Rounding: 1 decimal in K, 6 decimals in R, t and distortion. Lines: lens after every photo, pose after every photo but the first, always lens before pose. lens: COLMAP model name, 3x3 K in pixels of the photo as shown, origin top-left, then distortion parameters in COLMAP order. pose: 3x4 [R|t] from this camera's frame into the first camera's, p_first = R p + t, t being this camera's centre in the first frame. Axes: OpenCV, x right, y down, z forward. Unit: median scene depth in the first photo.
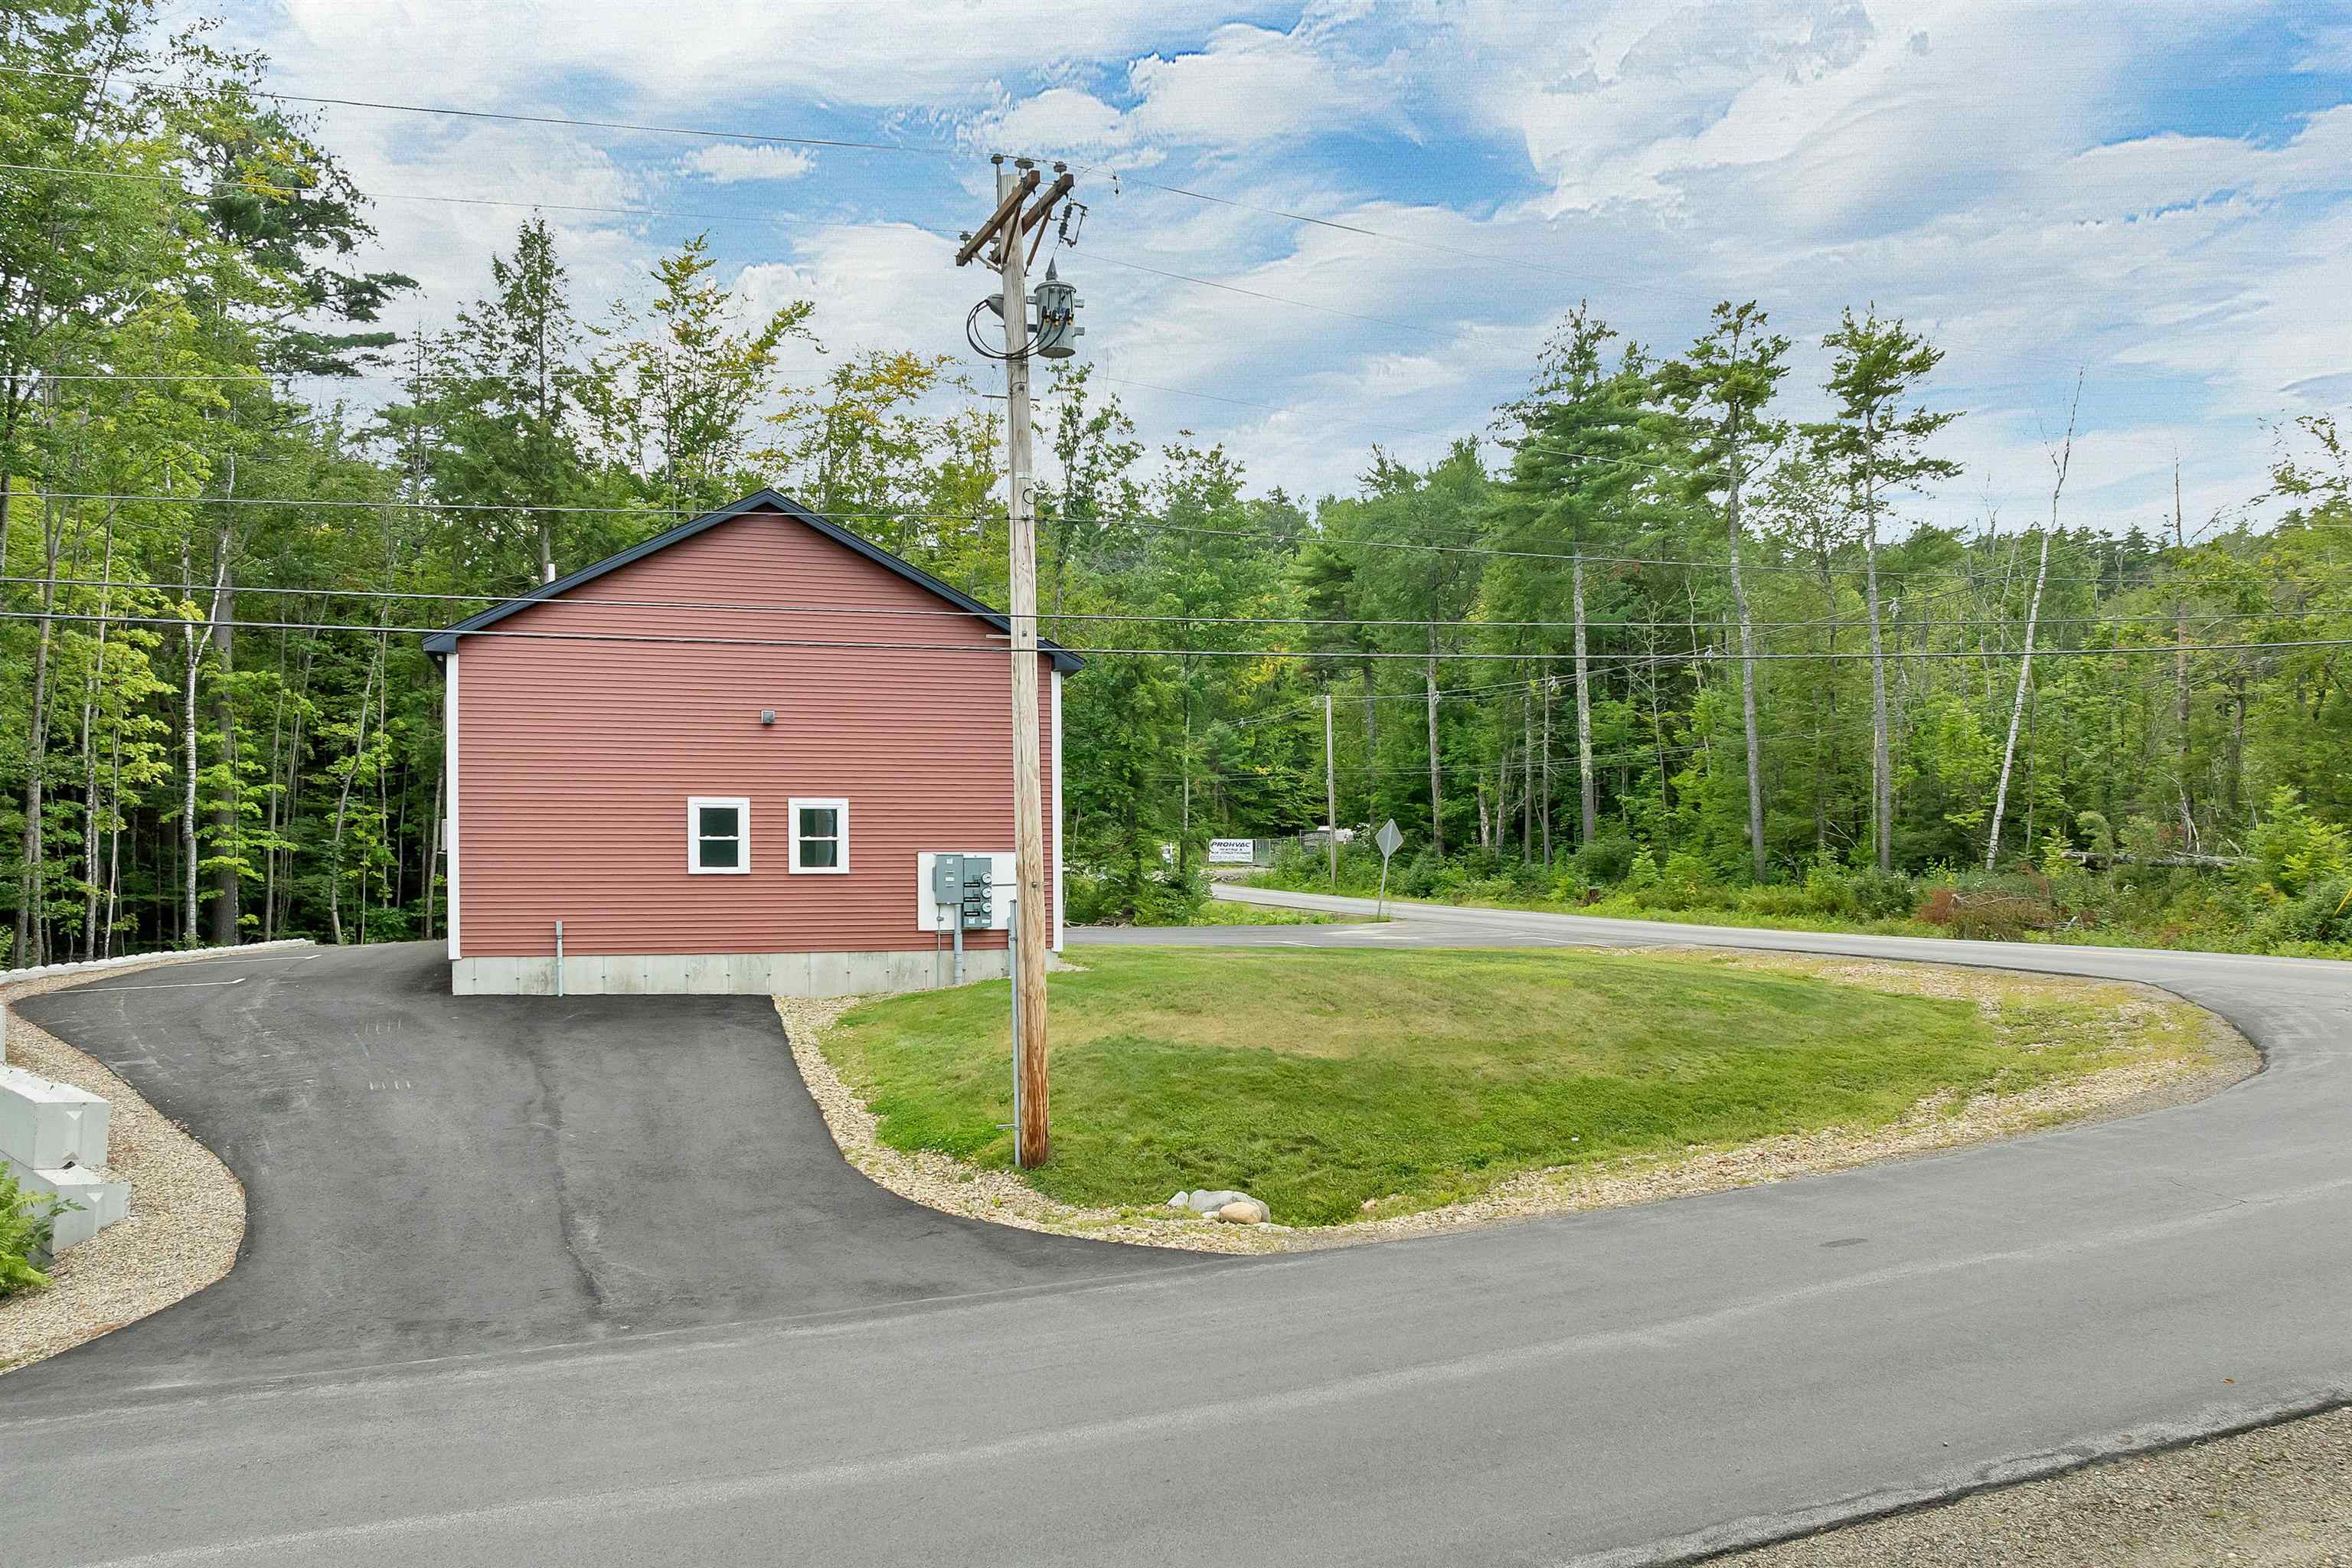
lens RADIAL K [[1741.1, 0, 1132.1], [0, 1741.1, 881.0], [0, 0, 1]] dist [-0.031834, -0.006228]
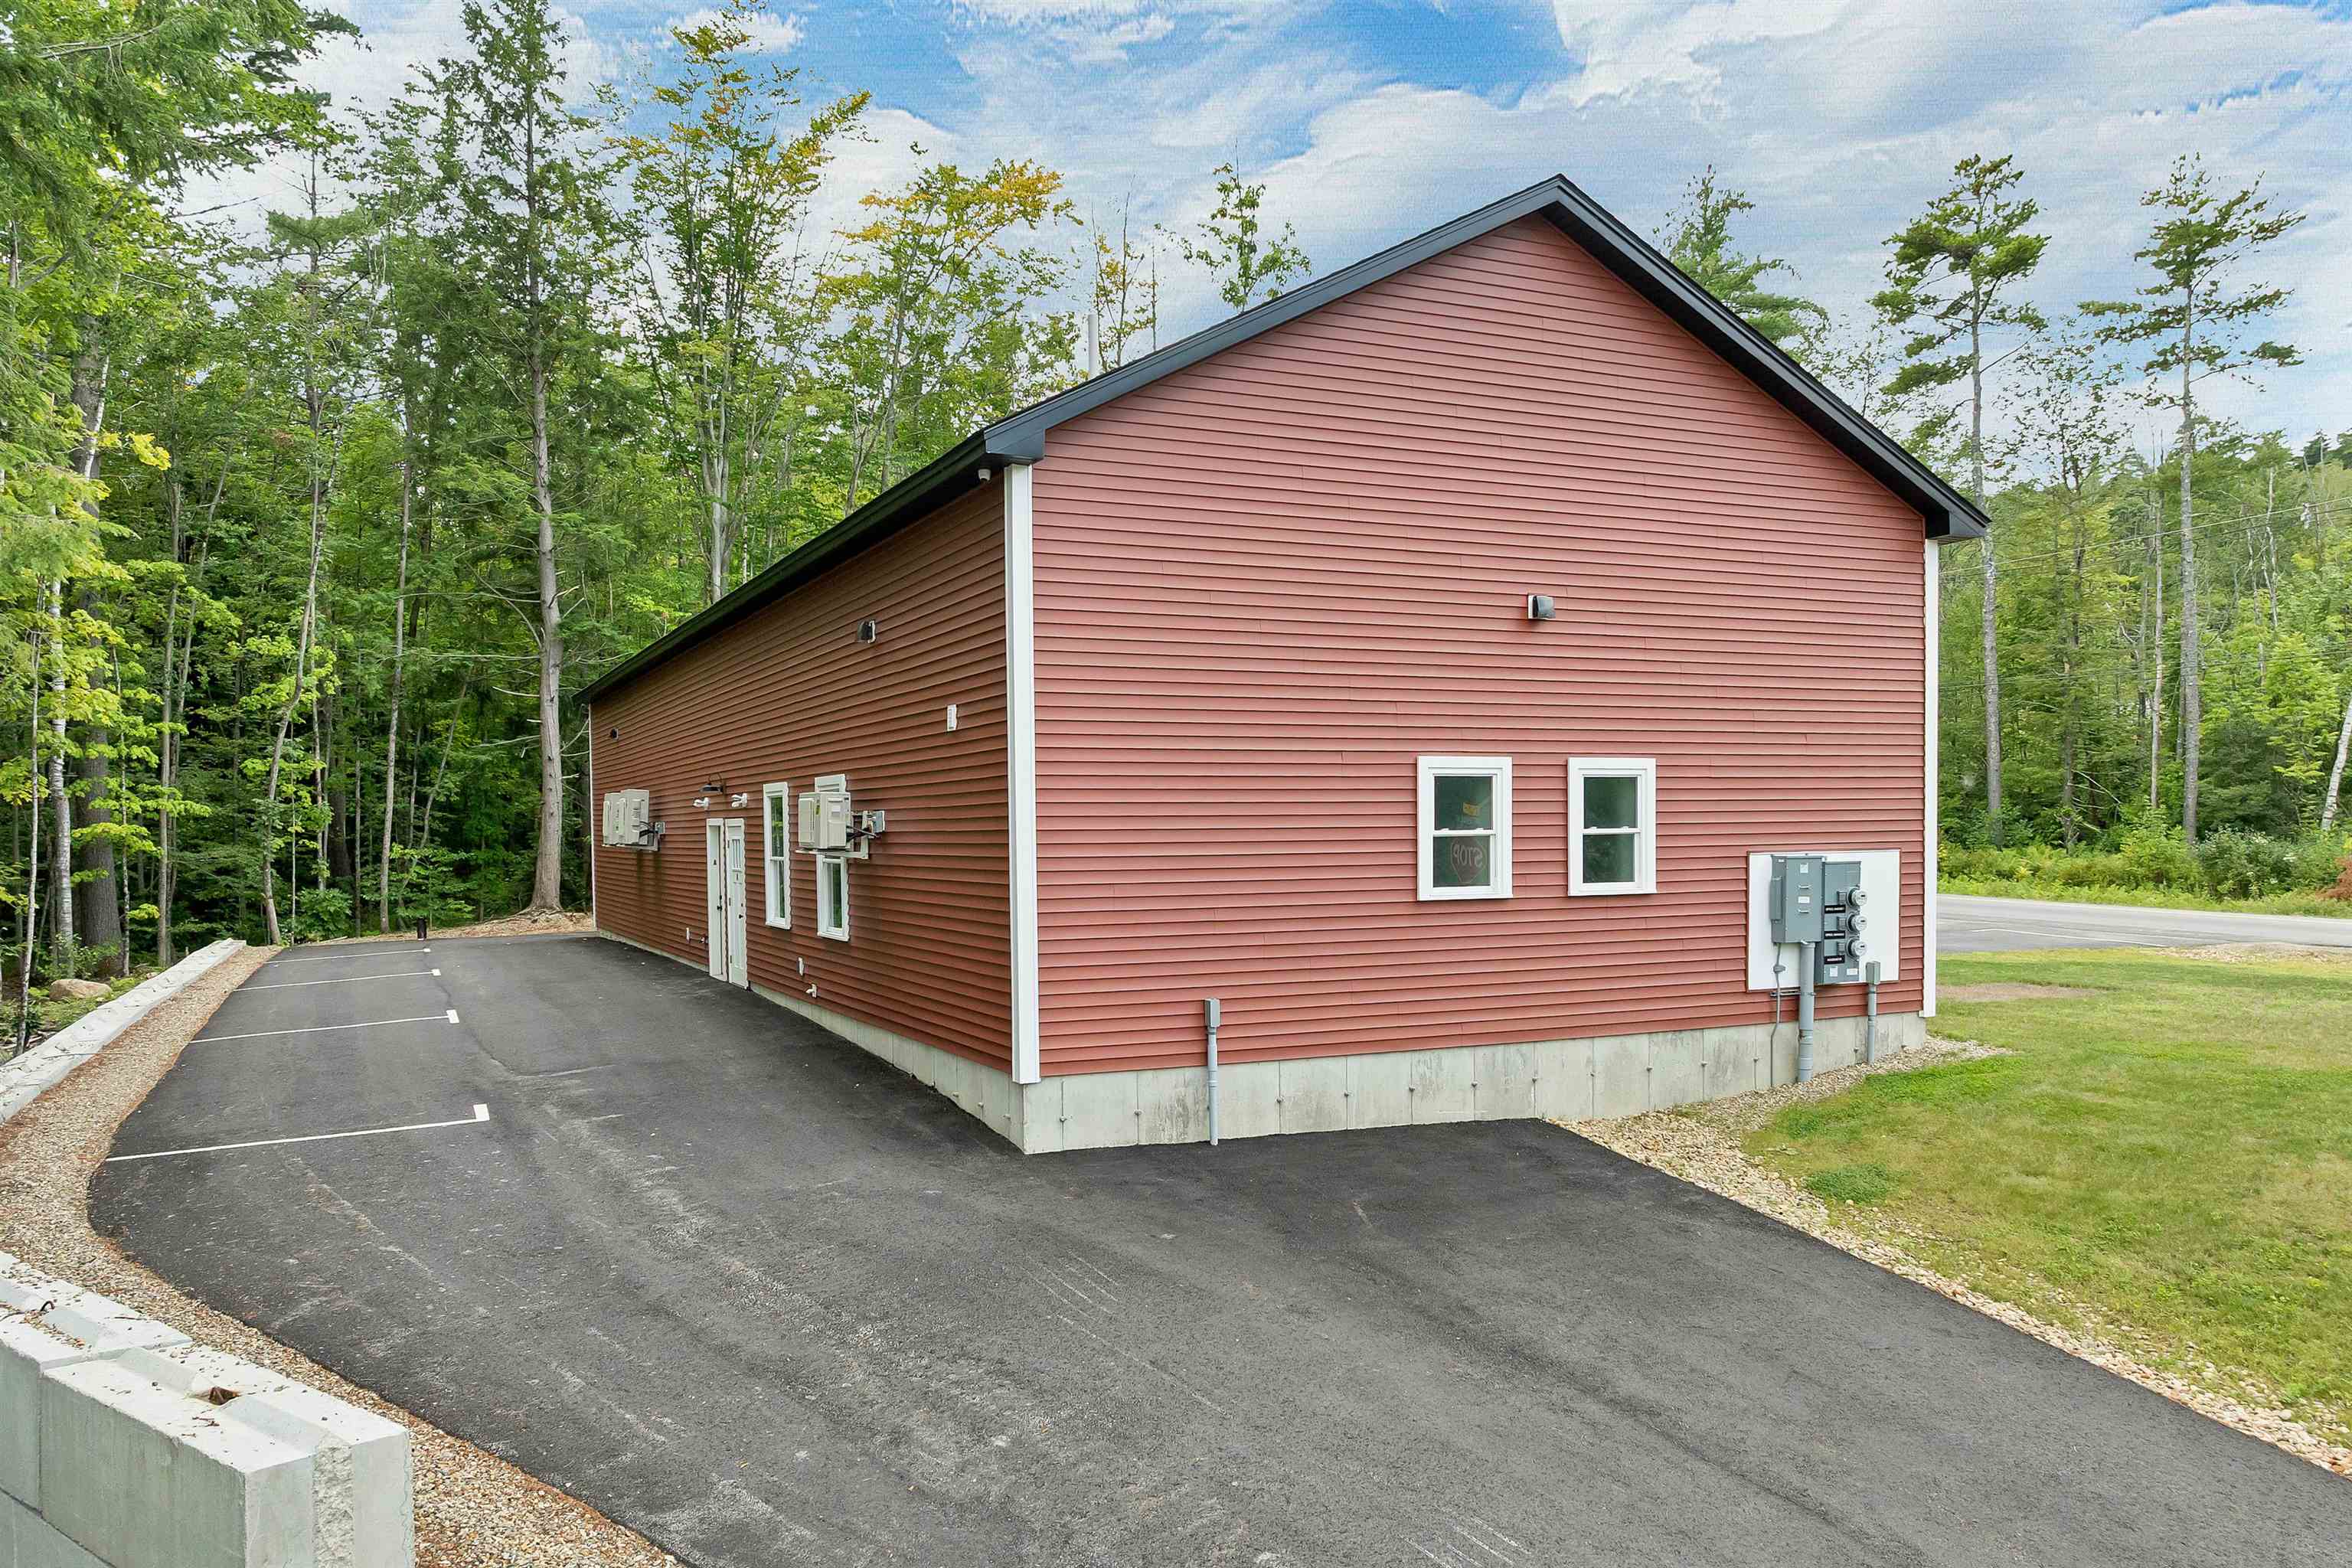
lens RADIAL K [[1741.1, 0, 1132.1], [0, 1741.1, 881.0], [0, 0, 1]] dist [-0.031834, -0.006228]
pose [[0.990158, -0.008283, 0.139709, -0.212797], [0.003200, 0.999326, 0.036564, -0.015180], [-0.139918, -0.035757, 0.989517, 0.249137]]
